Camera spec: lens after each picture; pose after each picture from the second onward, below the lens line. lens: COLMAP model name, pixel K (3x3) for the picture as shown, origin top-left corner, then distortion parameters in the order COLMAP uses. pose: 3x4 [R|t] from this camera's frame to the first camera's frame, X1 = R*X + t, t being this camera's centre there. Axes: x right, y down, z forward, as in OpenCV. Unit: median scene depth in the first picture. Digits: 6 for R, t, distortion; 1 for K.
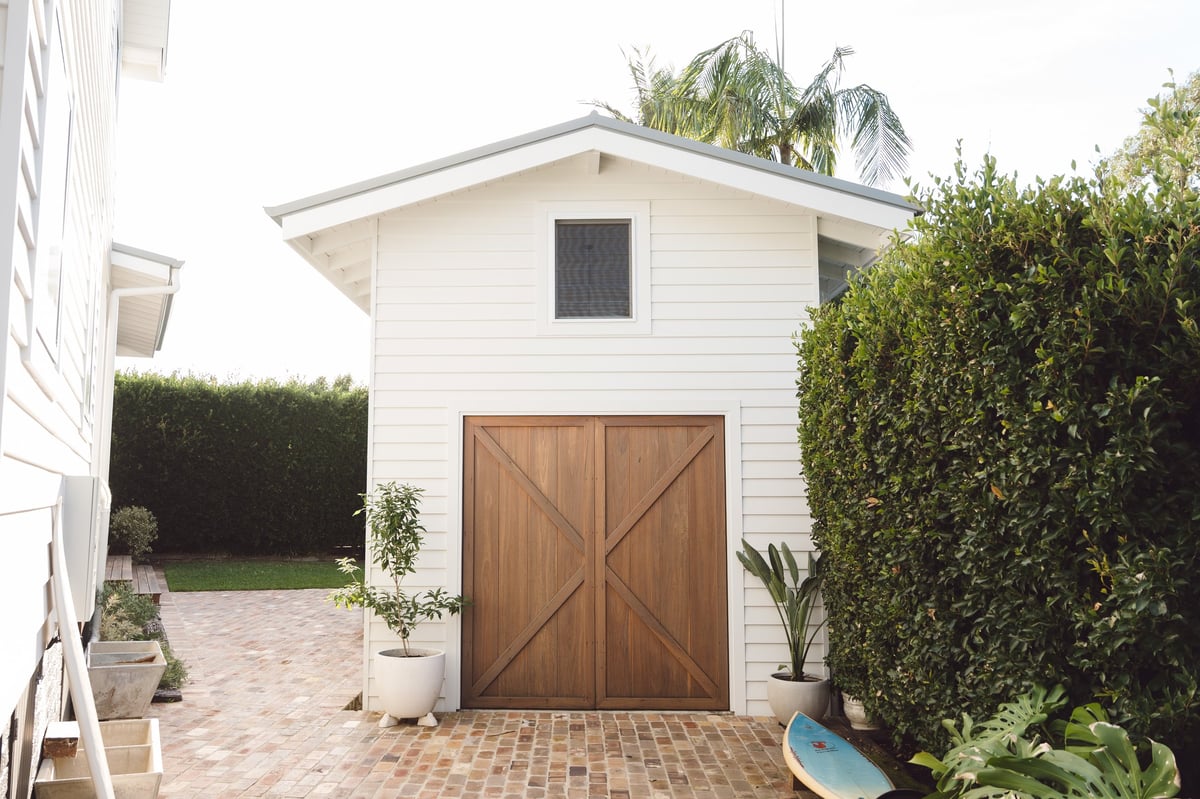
lens RADIAL K [[1053.8, 0, 566.9], [0, 1053.8, 399.2], [0, 0, 1]] dist [-0.013386, -0.004626]
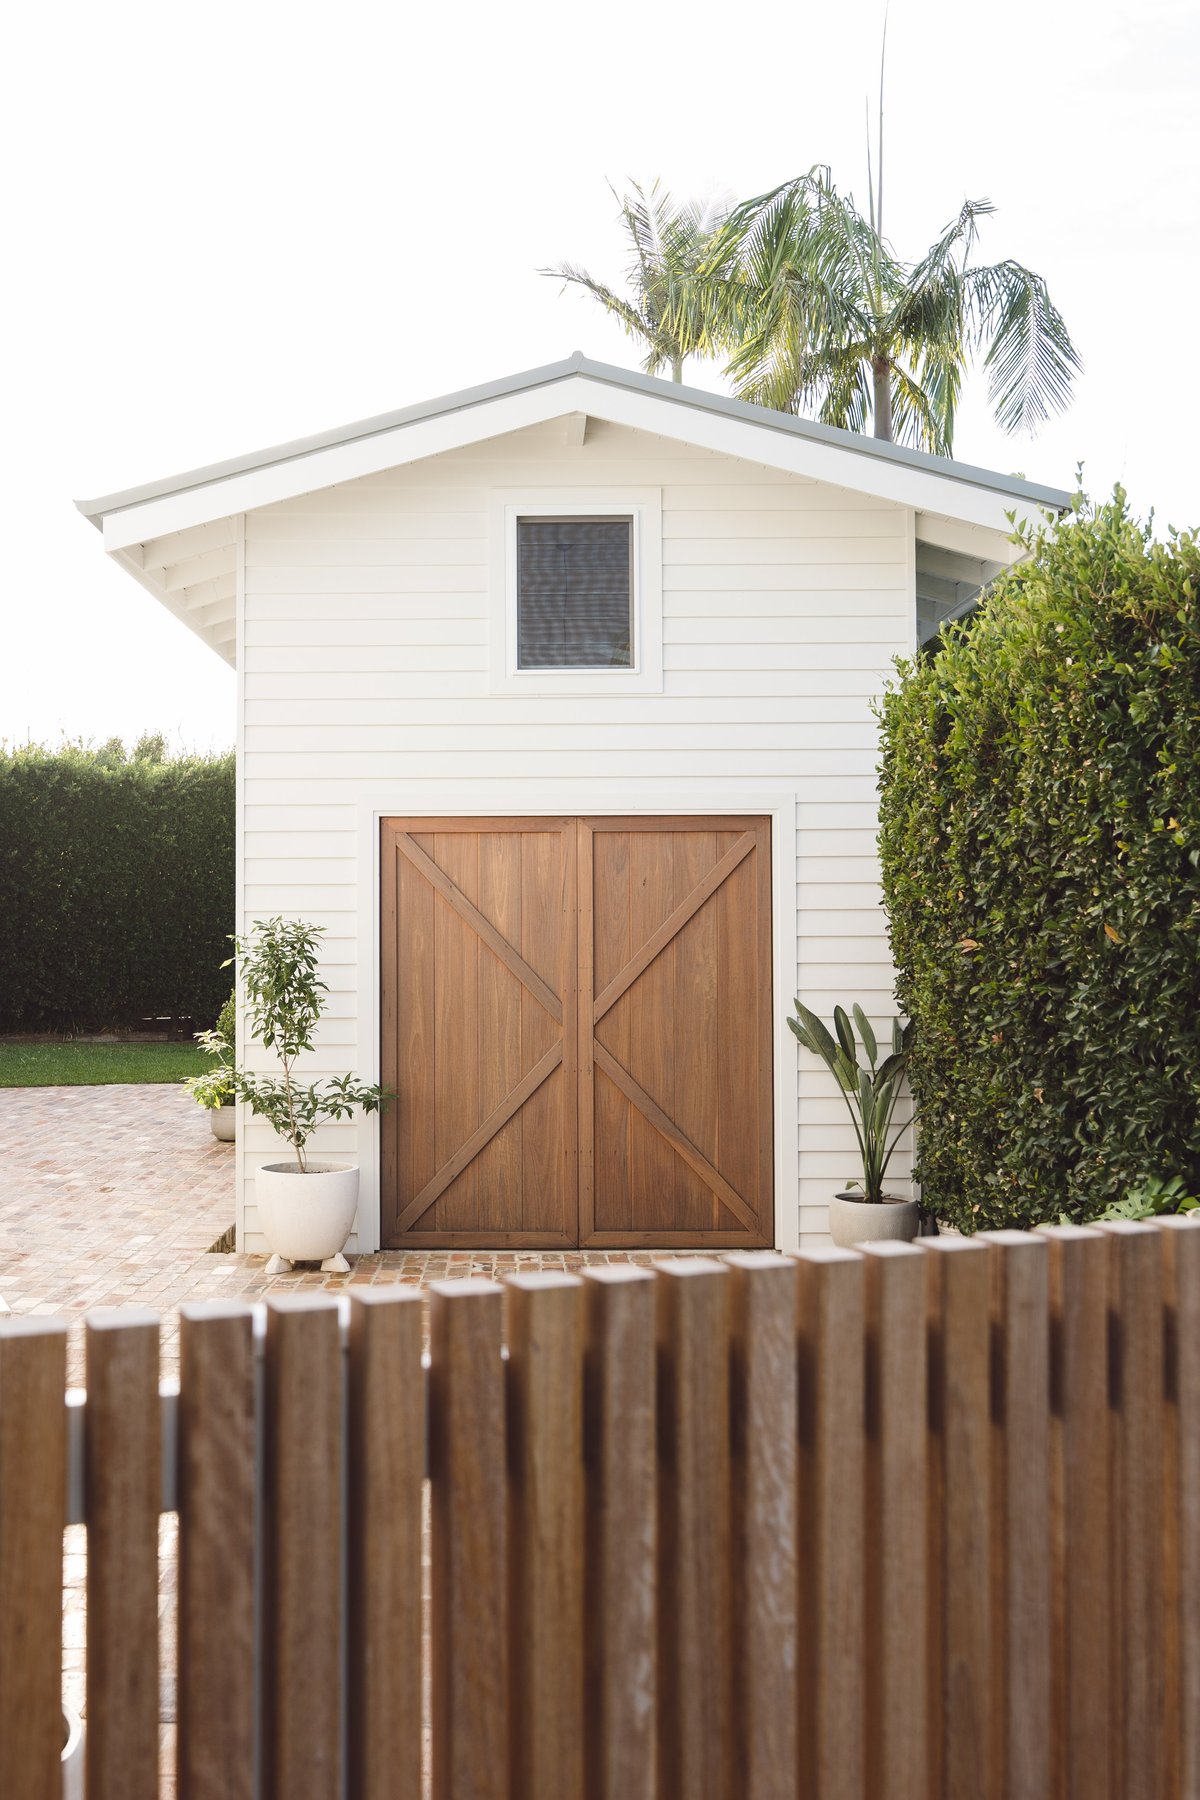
lens RADIAL K [[1800.1, 0, 598.9], [0, 1800.1, 966.2], [0, 0, 1]] dist [-0.021816, -0.008005]
pose [[0.998877, -0.004870, 0.047137, -0.014521], [-0.000355, 0.993908, 0.110209, -0.016170], [-0.047387, -0.110102, 0.992790, -0.144102]]
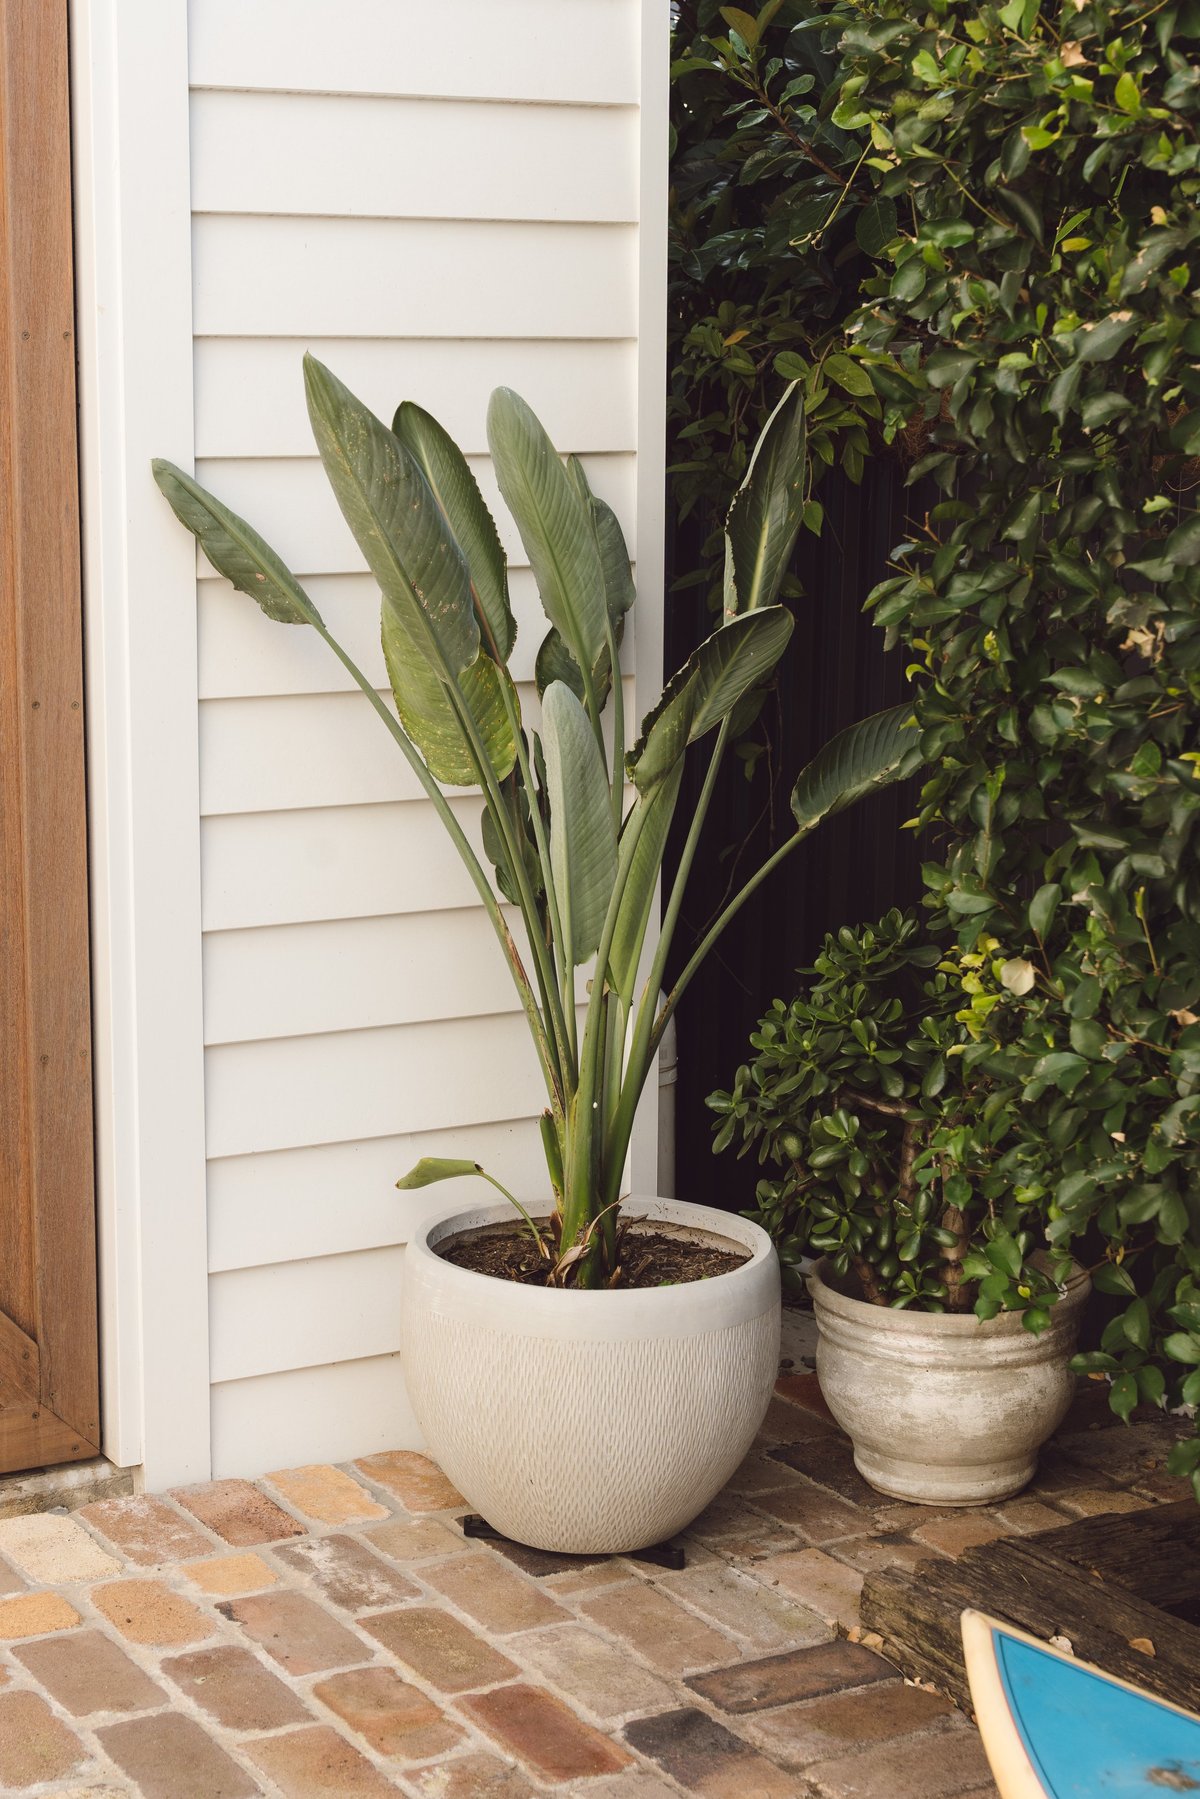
lens RADIAL K [[3008.1, 0, 600.0], [0, 3008.1, 899.5], [0, 0, 1]] dist [0.008381, 0.020532]
pose [[0.859118, -0.082815, 0.505033, -0.005893], [-0.049466, 0.968763, 0.243004, 0.104792], [-0.509382, -0.233751, 0.828185, 0.645151]]
